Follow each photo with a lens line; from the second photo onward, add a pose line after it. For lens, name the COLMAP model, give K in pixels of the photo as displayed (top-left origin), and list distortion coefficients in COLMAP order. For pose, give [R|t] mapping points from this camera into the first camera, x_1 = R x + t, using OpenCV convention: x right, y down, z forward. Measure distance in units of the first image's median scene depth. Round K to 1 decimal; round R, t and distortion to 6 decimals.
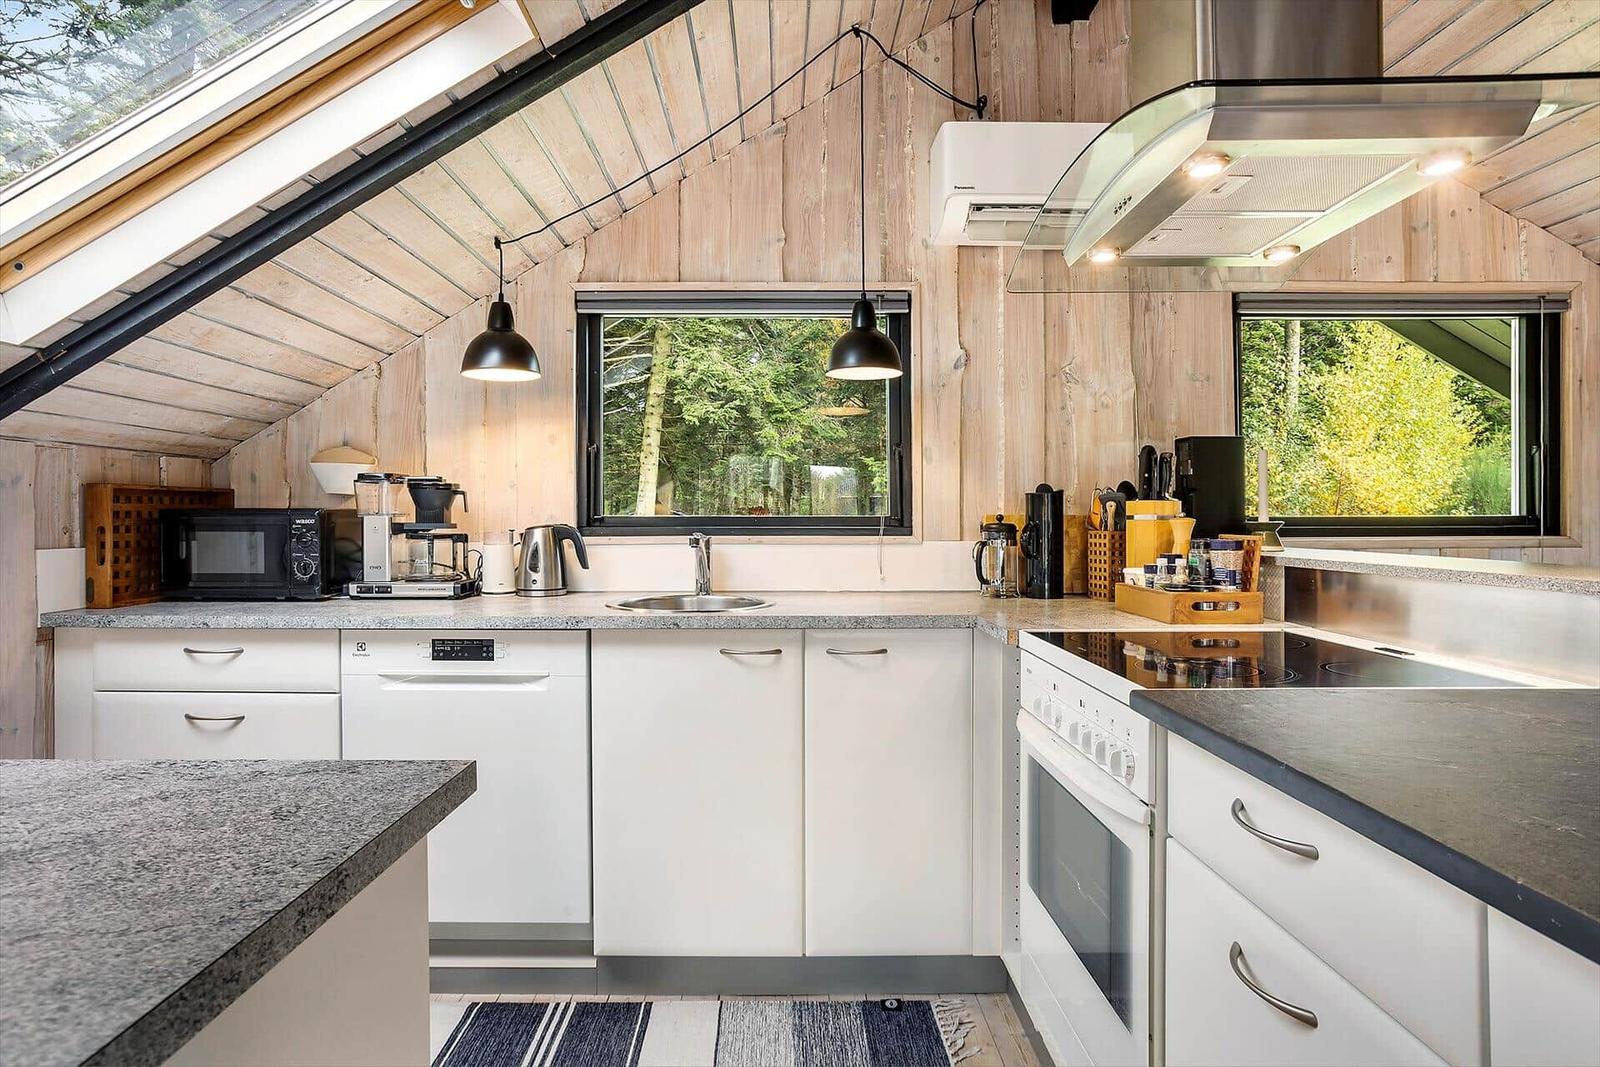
lens RADIAL K [[1000.7, 0, 825.0], [0, 1000.7, 523.4], [0, 0, 1]] dist [-0.066682, 0.096905]
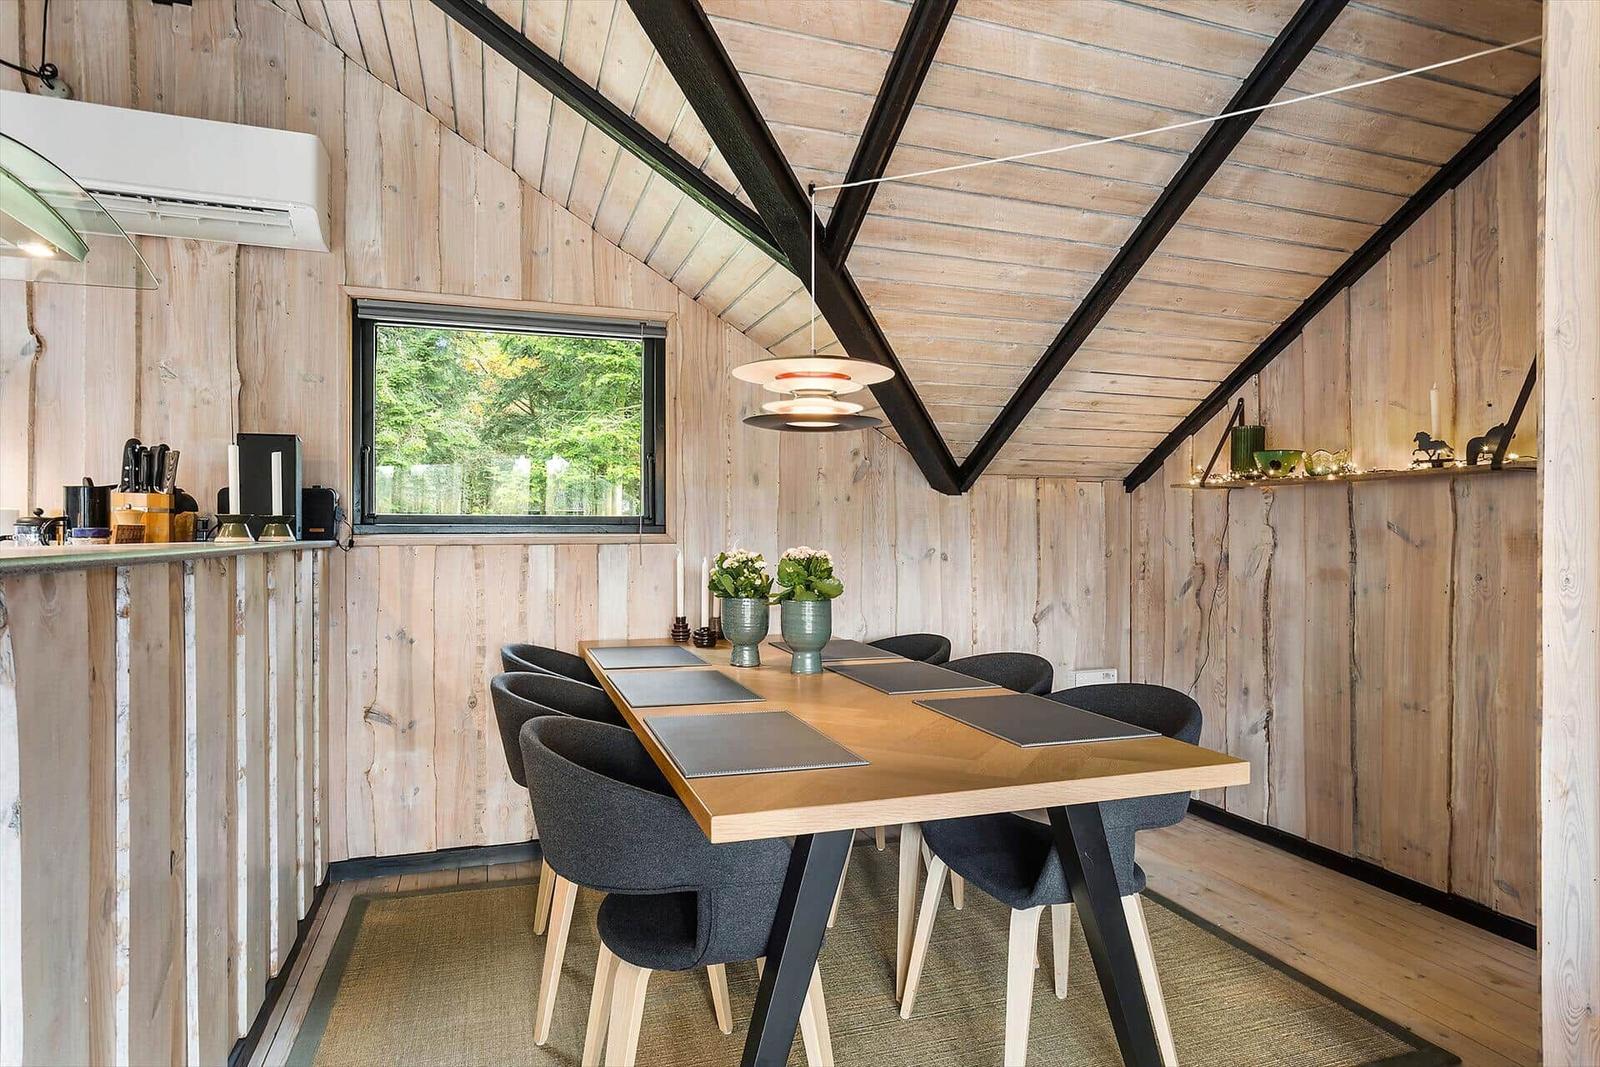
lens RADIAL K [[1000.7, 0, 825.0], [0, 1000.7, 523.4], [0, 0, 1]] dist [-0.066682, 0.096905]
pose [[0.941383, 0.005329, 0.337298, 0.528426], [-0.001642, 0.999936, -0.011214, 0.013611], [-0.337336, 0.010003, 0.941331, -0.139406]]
